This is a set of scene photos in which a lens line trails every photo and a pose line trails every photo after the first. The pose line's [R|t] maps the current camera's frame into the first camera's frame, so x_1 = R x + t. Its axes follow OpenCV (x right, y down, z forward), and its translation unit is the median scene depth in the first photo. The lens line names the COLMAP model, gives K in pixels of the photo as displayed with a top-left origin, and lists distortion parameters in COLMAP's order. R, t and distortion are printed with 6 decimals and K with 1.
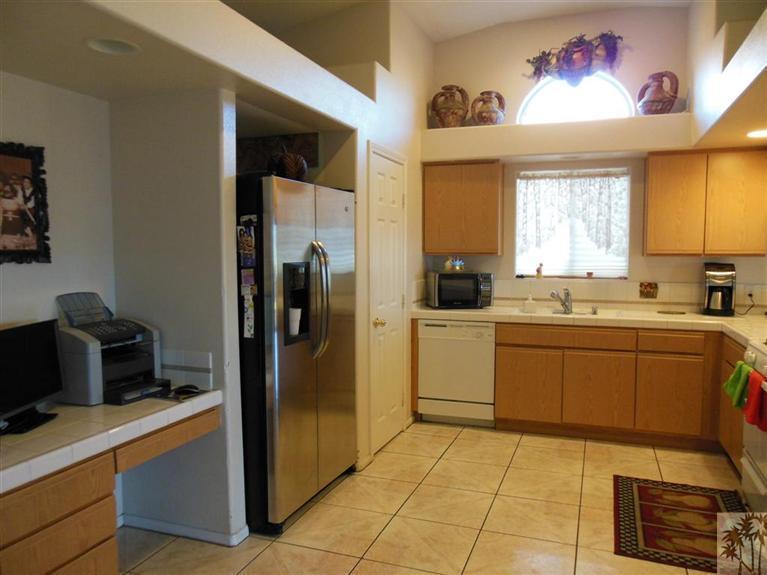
lens RADIAL K [[594.8, 0, 382.2], [0, 594.8, 285.1], [0, 0, 1]] dist [-0.061026, 0.122000]
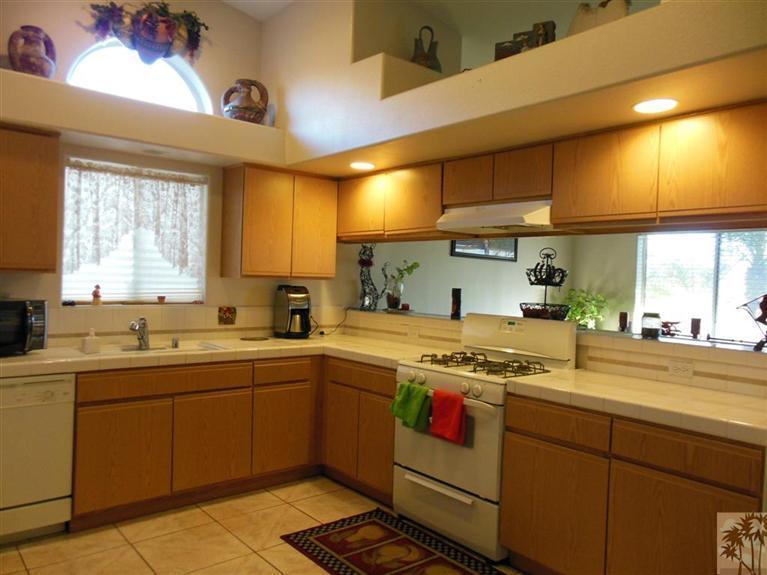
lens RADIAL K [[594.8, 0, 382.2], [0, 594.8, 285.1], [0, 0, 1]] dist [-0.061026, 0.122000]
pose [[0.496729, 0.002786, 0.867902, -0.212933], [0.025062, 0.999532, -0.017552, -0.015904], [-0.867544, 0.030470, 0.496426, 0.347633]]
